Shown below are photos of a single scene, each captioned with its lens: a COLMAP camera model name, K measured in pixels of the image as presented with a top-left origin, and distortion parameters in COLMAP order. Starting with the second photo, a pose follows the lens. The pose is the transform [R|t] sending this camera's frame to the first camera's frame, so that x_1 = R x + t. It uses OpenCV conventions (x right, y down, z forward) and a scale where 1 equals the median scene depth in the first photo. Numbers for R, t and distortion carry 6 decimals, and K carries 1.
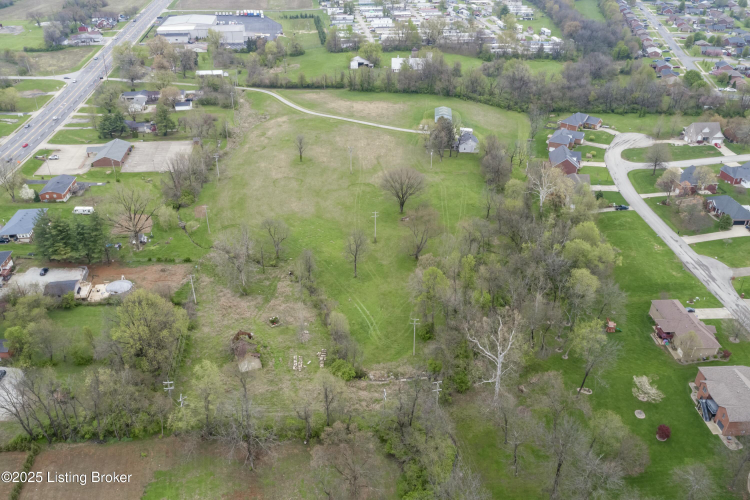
lens RADIAL K [[594.6, 0, 375.0], [0, 594.6, 250.0], [0, 0, 1]] dist [-0.021218, 0.010182]
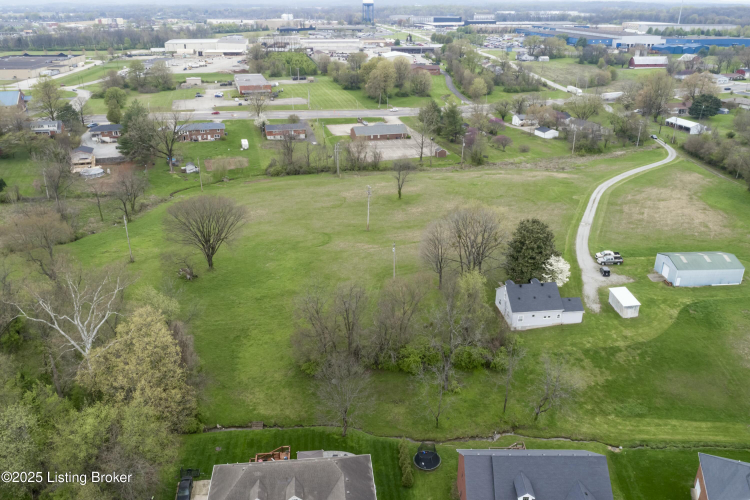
lens RADIAL K [[594.6, 0, 375.0], [0, 594.6, 250.0], [0, 0, 1]] dist [-0.021218, 0.010182]
pose [[0.140422, 0.390326, -0.909905, 0.450922], [-0.501994, 0.820196, 0.274373, -0.243387], [0.853396, 0.418239, 0.311115, 0.709379]]
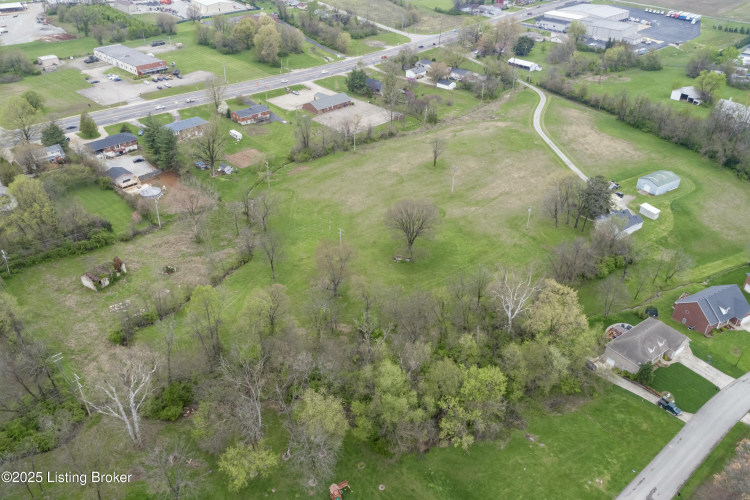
lens RADIAL K [[594.6, 0, 375.0], [0, 594.6, 250.0], [0, 0, 1]] dist [-0.021218, 0.010182]
pose [[0.615496, 0.428183, -0.661682, 0.425300], [-0.413540, 0.890151, 0.191353, -0.153146], [0.670931, 0.155855, 0.724955, 0.269651]]
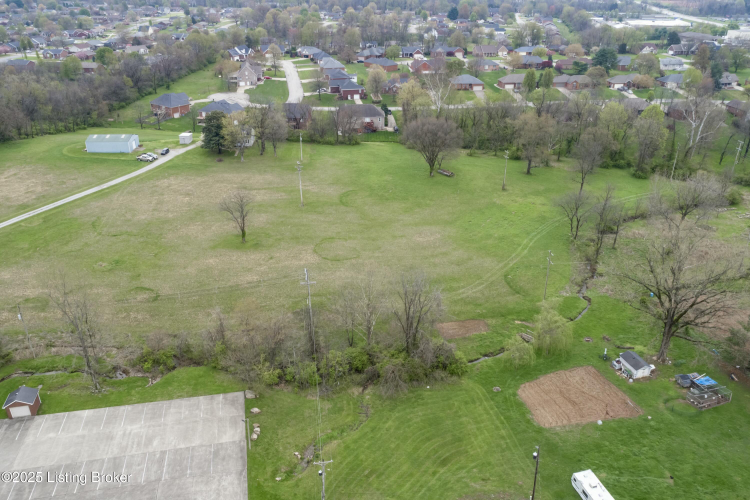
lens RADIAL K [[594.6, 0, 375.0], [0, 594.6, 250.0], [0, 0, 1]] dist [-0.021218, 0.010182]
pose [[-0.078411, -0.435658, 0.896691, -0.530263], [0.508977, 0.755905, 0.411765, -0.265413], [-0.857201, 0.488682, 0.162468, 0.738295]]
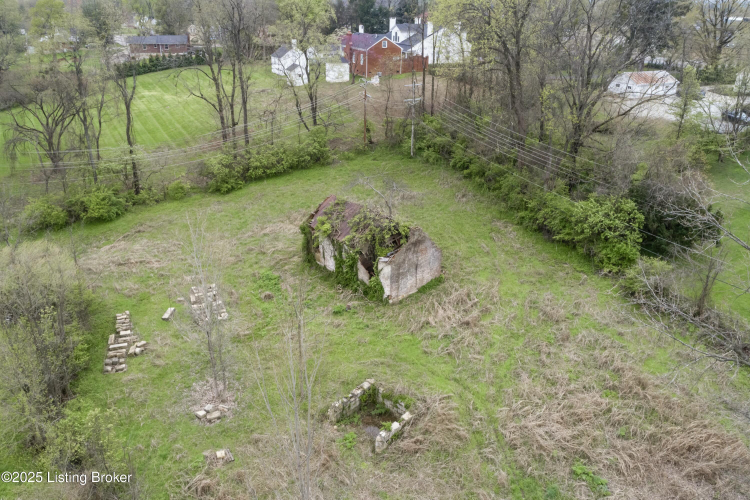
lens RADIAL K [[594.6, 0, 375.0], [0, 594.6, 250.0], [0, 0, 1]] dist [-0.021218, 0.010182]
pose [[-0.949759, 0.112296, -0.292142, -0.066227], [-0.169876, 0.599002, 0.782521, -0.039020], [0.262868, 0.792834, -0.549832, 0.607355]]
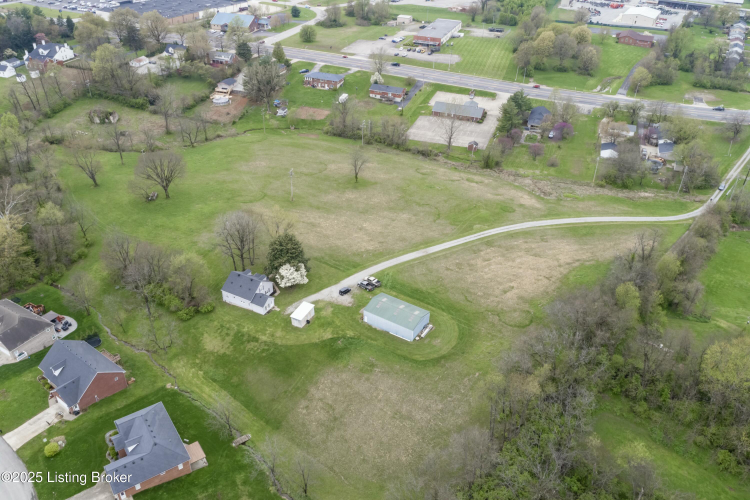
lens RADIAL K [[594.6, 0, 375.0], [0, 594.6, 250.0], [0, 0, 1]] dist [-0.021218, 0.010182]
pose [[-0.463572, 0.473250, -0.749090, 0.466160], [-0.468225, 0.586898, 0.660542, -0.579160], [0.752241, 0.656952, -0.050482, 1.004908]]
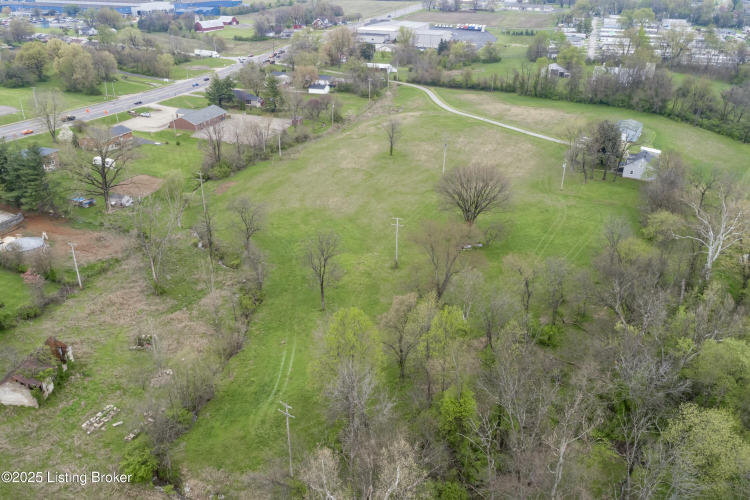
lens RADIAL K [[594.6, 0, 375.0], [0, 594.6, 250.0], [0, 0, 1]] dist [-0.021218, 0.010182]
pose [[0.898555, 0.198061, -0.391626, 0.153042], [-0.229710, 0.972624, -0.035158, -0.003244], [0.373941, 0.121552, 0.919453, 0.291239]]
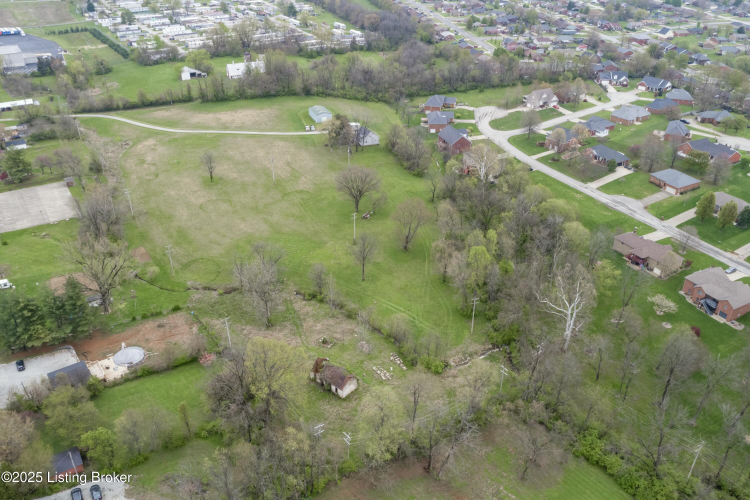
lens RADIAL K [[594.6, 0, 375.0], [0, 594.6, 250.0], [0, 0, 1]] dist [-0.021218, 0.010182]
pose [[0.896686, -0.219847, 0.384216, -0.246772], [0.219479, 0.974559, 0.045417, -0.028335], [-0.384426, 0.043603, 0.922125, 0.047863]]
